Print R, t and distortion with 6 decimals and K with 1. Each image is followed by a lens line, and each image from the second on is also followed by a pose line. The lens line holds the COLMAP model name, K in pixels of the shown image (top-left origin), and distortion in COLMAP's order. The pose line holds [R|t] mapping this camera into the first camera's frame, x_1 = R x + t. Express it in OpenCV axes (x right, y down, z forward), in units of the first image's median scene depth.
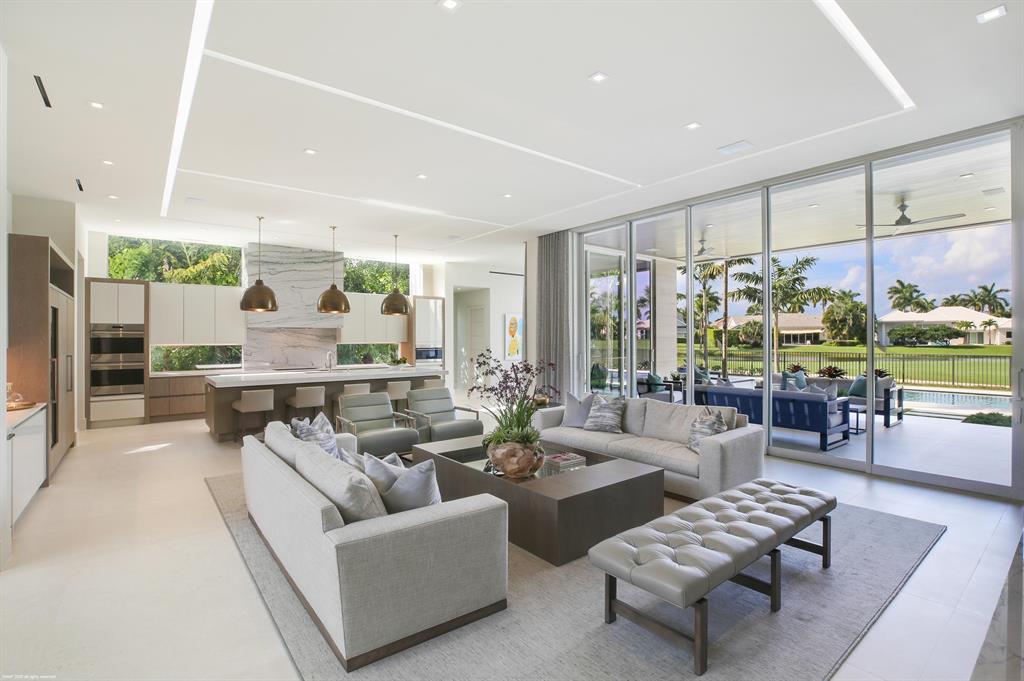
lens RADIAL K [[481.4, 0, 512.9], [0, 481.4, 343.2], [0, 0, 1]] dist [-0.039693, 0.009298]
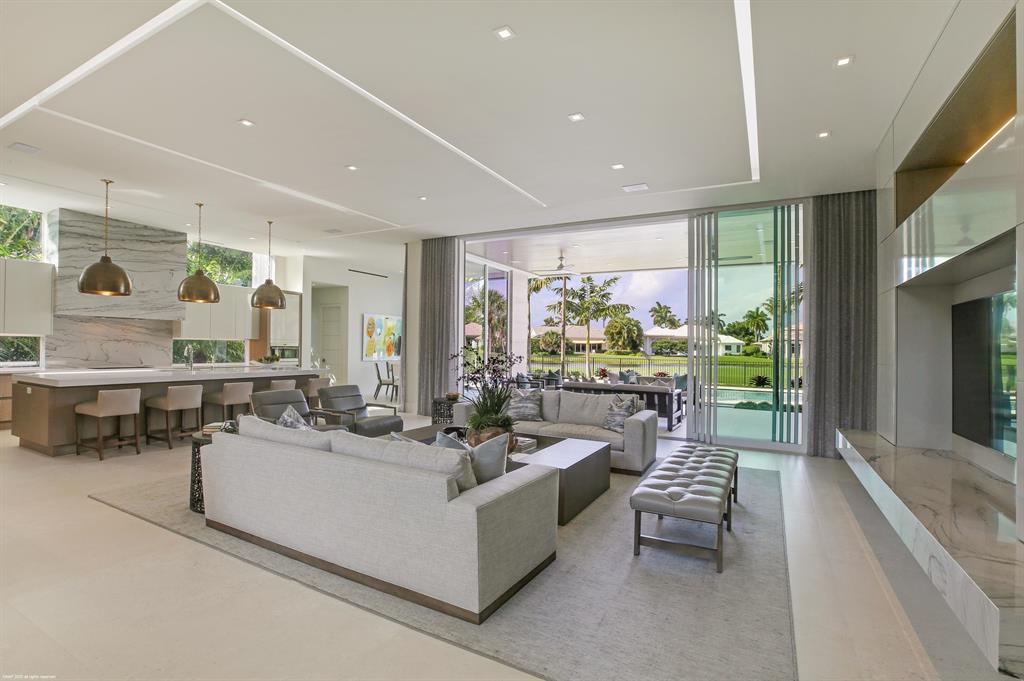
lens RADIAL K [[481.4, 0, 513.7], [0, 481.4, 336.3], [0, 0, 1]] dist [-0.039693, 0.009298]
pose [[0.919152, 0.029069, 0.392828, -0.143977], [-0.018432, 0.999355, -0.030825, 0.011461], [-0.393471, 0.021092, 0.919095, -0.012679]]
